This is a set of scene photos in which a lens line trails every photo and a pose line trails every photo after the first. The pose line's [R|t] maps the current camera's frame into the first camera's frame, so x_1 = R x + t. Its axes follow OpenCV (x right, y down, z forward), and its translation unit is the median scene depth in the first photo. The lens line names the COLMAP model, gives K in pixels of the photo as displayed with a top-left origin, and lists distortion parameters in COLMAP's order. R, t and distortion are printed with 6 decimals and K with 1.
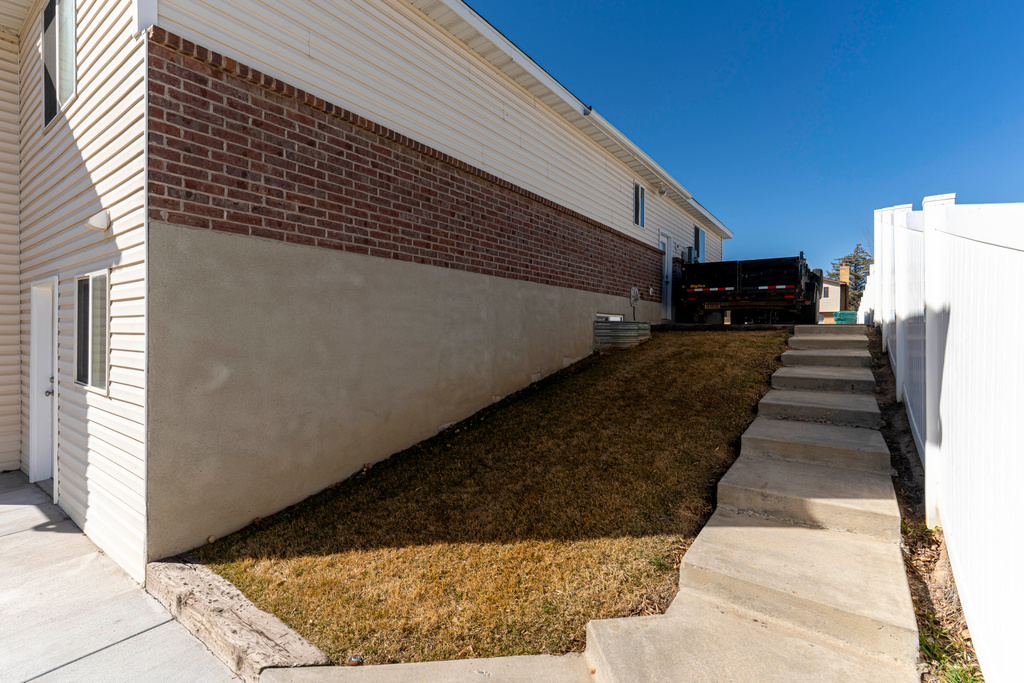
lens RADIAL K [[469.7, 0, 512.2], [0, 469.7, 339.5], [0, 0, 1]] dist [-0.021749, -0.000486]
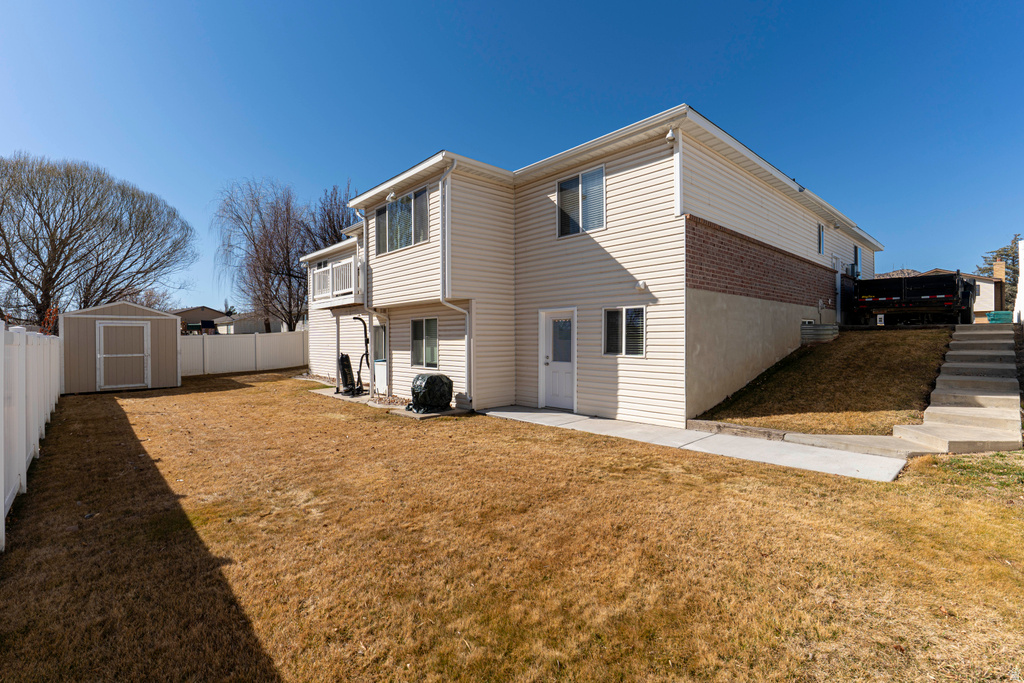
lens RADIAL K [[469.7, 0, 514.0], [0, 469.7, 340.6], [0, 0, 1]] dist [-0.021749, -0.000486]
pose [[0.980755, -0.011467, -0.194903, -0.425520], [0.009119, 0.999875, -0.012940, 0.023329], [0.195027, 0.010914, 0.980737, -0.615390]]
